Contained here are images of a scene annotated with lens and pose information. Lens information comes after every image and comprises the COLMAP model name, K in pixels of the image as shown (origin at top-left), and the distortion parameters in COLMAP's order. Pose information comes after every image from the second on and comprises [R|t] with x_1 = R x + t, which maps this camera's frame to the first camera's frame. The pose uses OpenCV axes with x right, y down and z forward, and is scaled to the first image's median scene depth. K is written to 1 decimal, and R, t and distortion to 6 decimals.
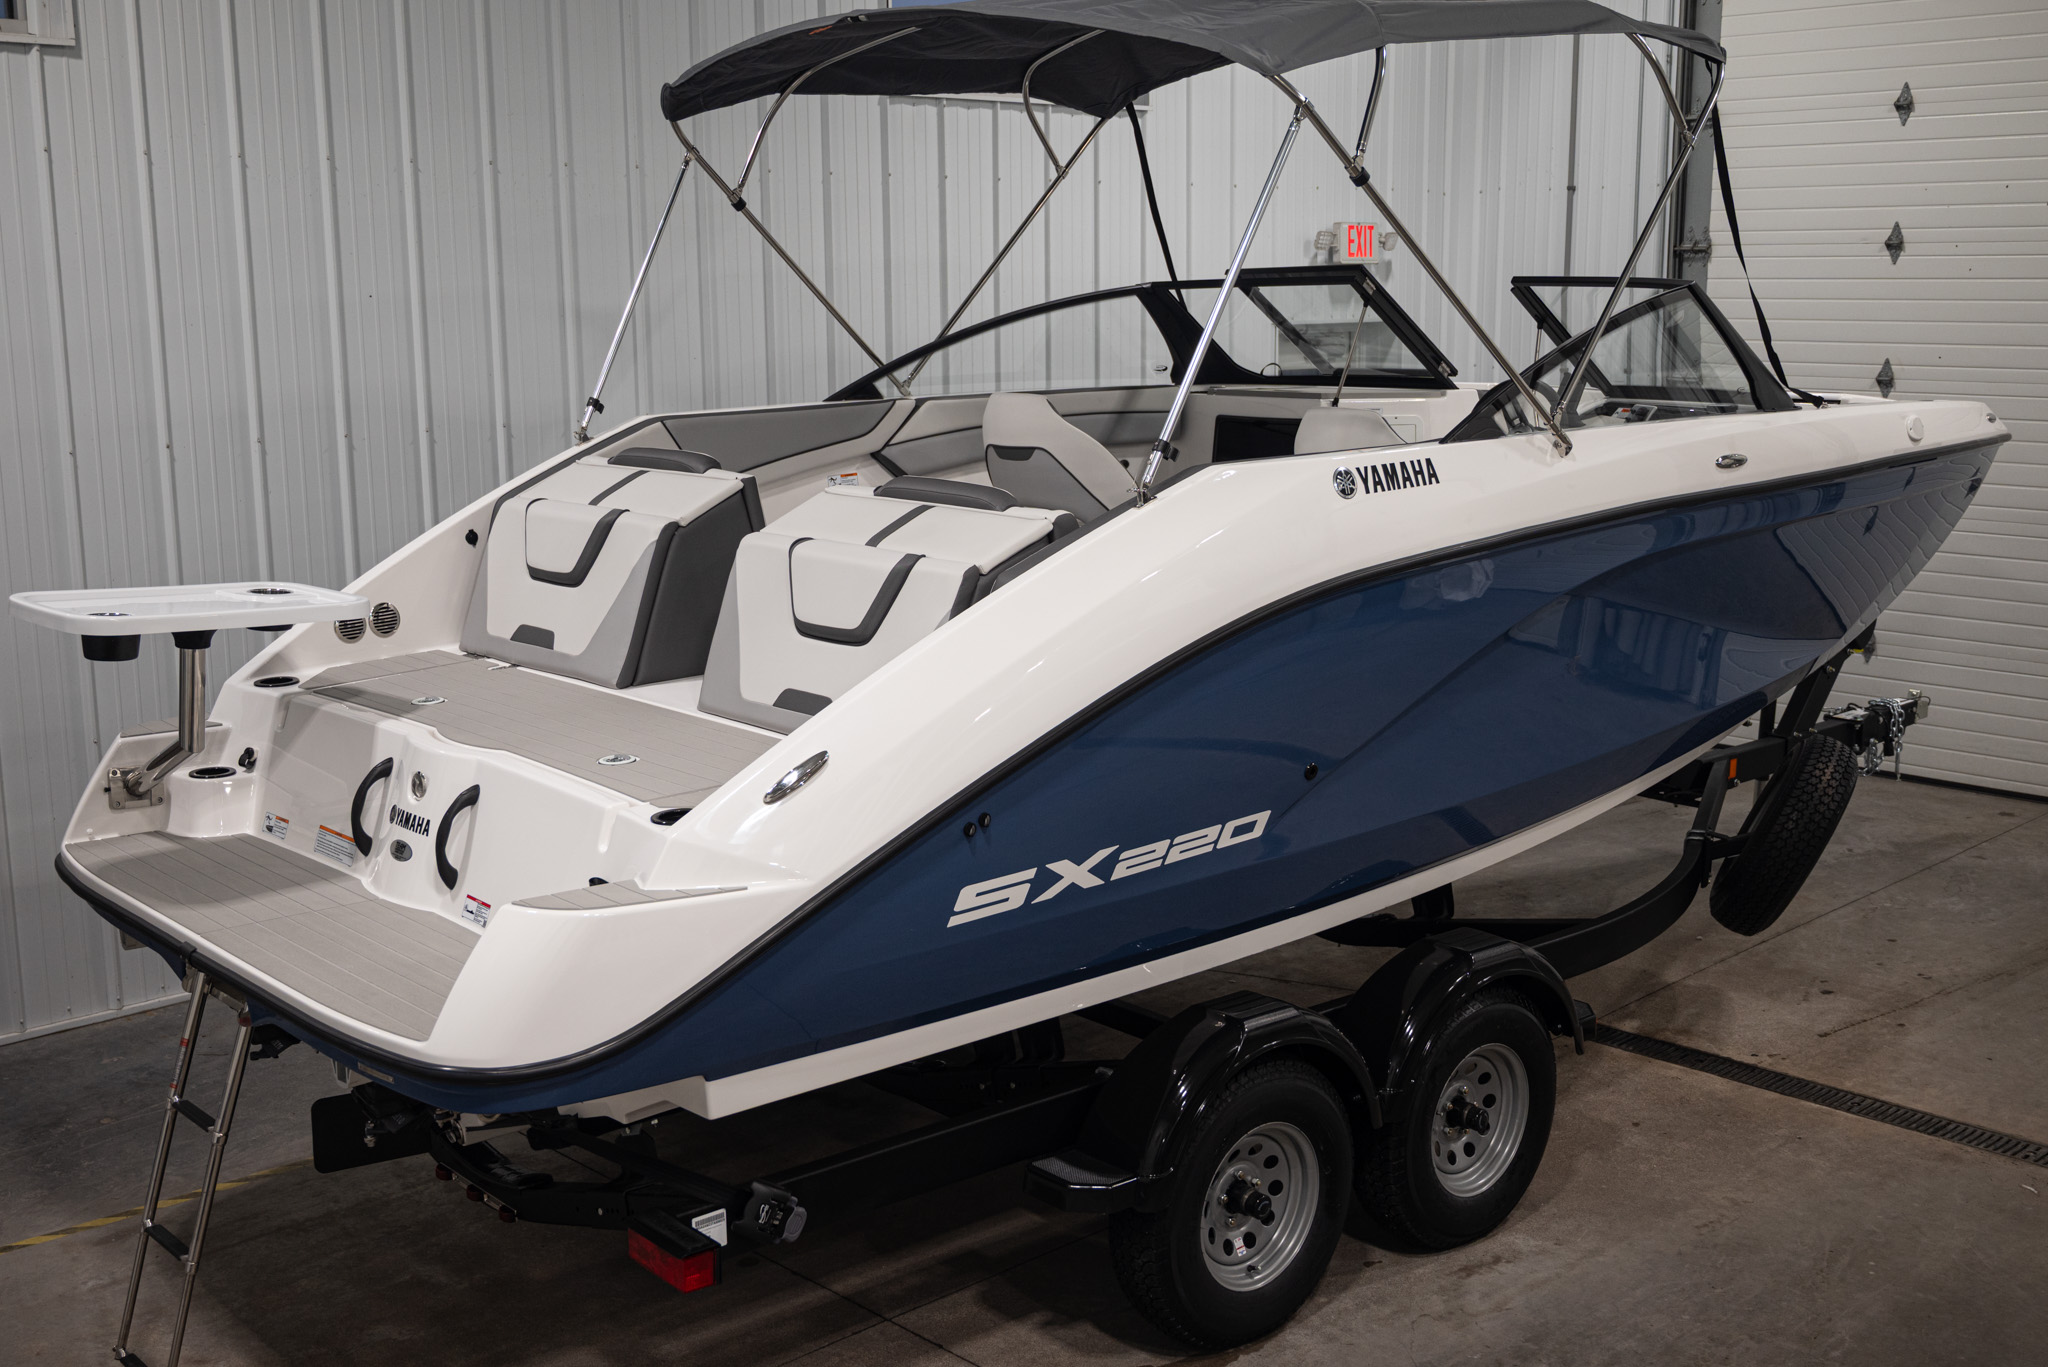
lens RADIAL K [[2185.6, 0, 1024.0], [0, 2185.6, 683.5], [0, 0, 1]] dist [0.002945, -0.003332]
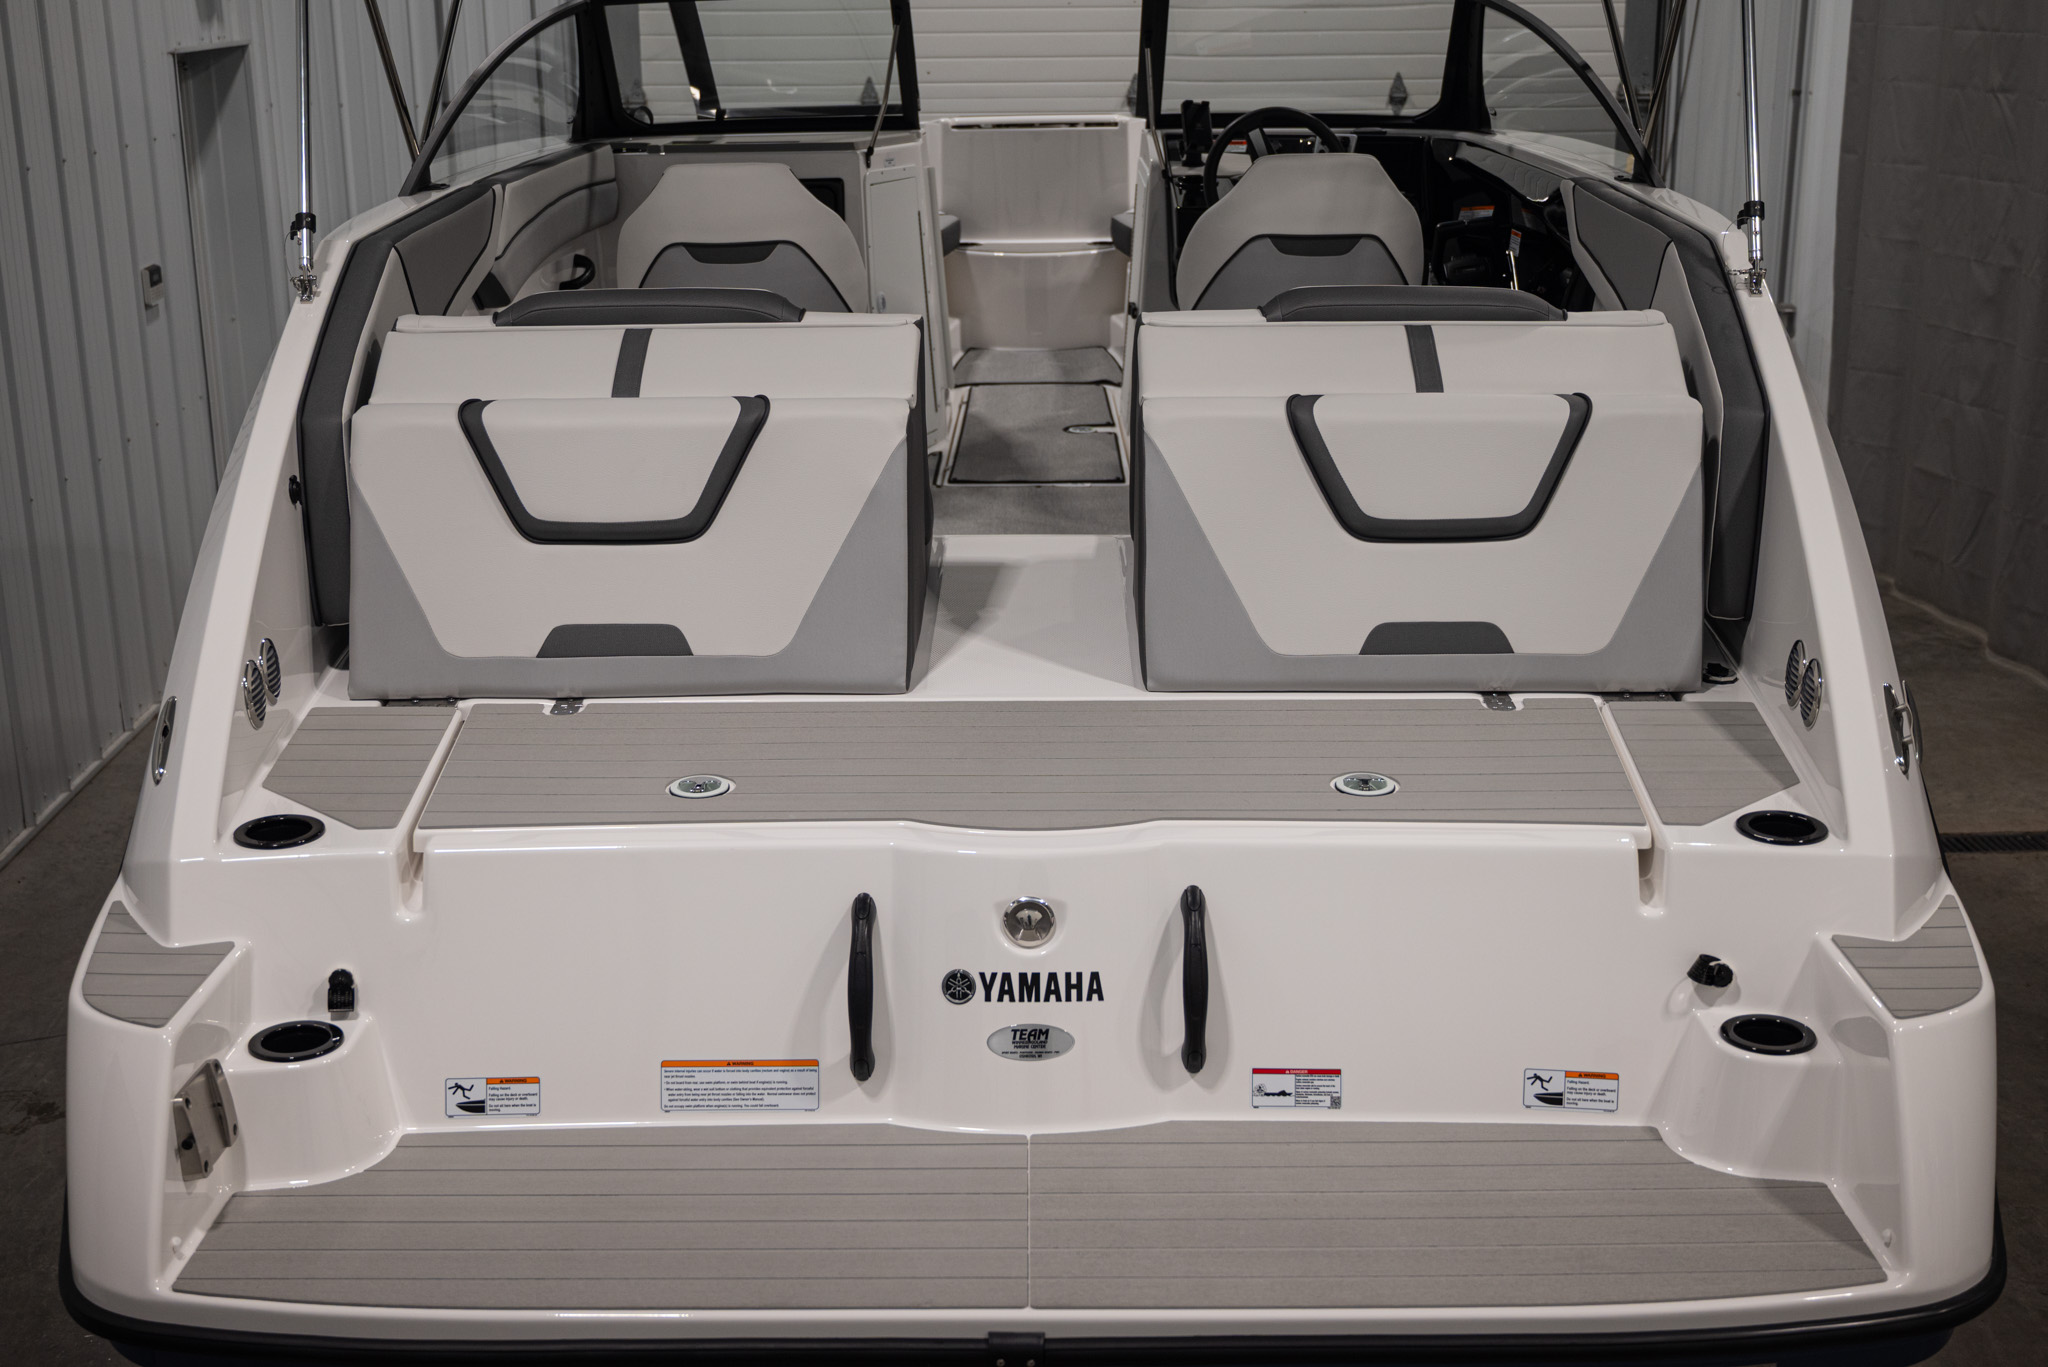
lens RADIAL K [[2406.8, 0, 1018.5], [0, 2406.8, 686.2], [0, 0, 1]] dist [-0.000231, -0.011974]
pose [[0.664906, -0.214208, 0.715552, -0.607703], [0.140609, 0.976763, 0.161747, -0.097212], [-0.733573, -0.006934, 0.679575, 0.497765]]
